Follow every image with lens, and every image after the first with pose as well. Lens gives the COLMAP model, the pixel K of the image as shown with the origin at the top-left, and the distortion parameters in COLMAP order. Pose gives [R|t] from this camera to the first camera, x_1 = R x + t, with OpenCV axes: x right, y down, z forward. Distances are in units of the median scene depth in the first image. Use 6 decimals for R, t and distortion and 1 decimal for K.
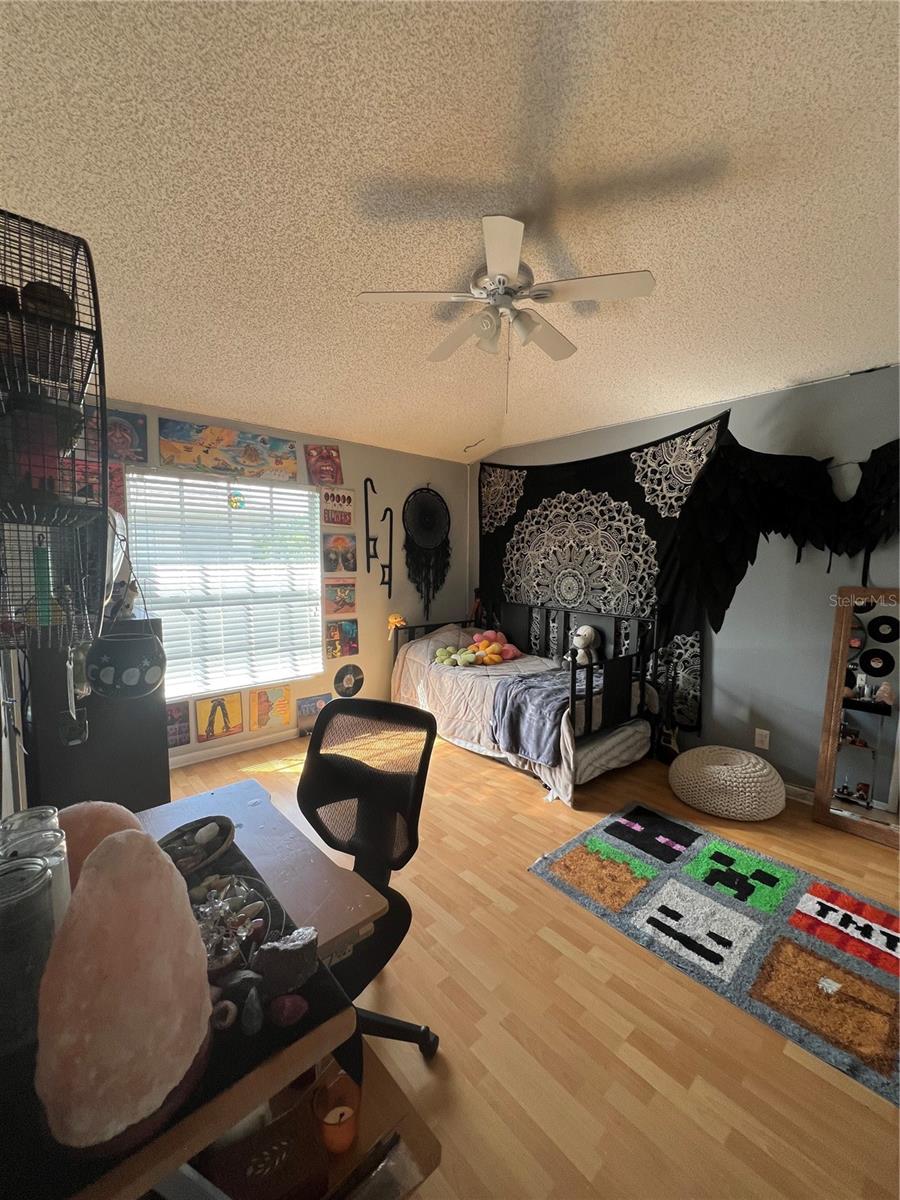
lens RADIAL K [[478.3, 0, 449.9], [0, 478.3, 601.1], [0, 0, 1]] dist [-0.001191, 0.000144]
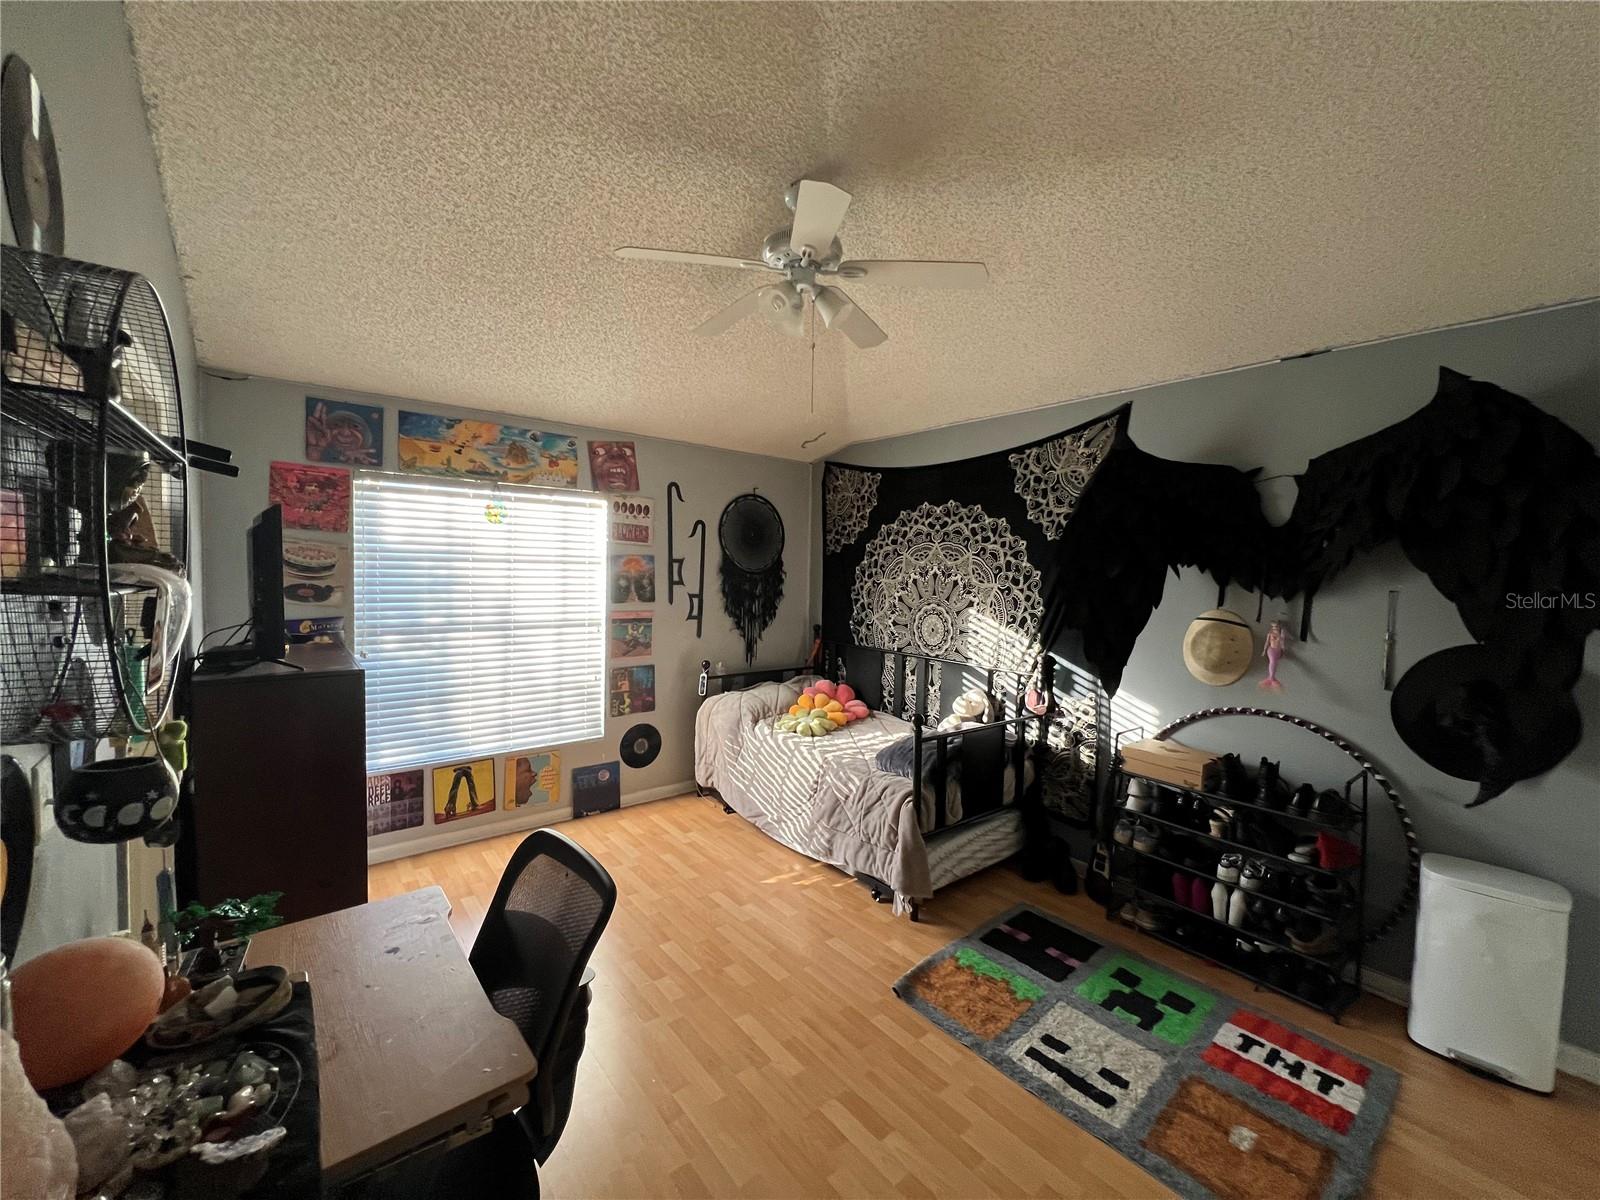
lens RADIAL K [[637.8, 0, 801.5], [0, 637.8, 600.0], [0, 0, 1]] dist [-0.001191, 0.000144]
pose [[0.998782, 0.016303, -0.046572, 0.116494], [-0.018415, 0.998804, -0.045298, -0.031423], [0.045777, 0.046101, 0.997887, -0.017337]]
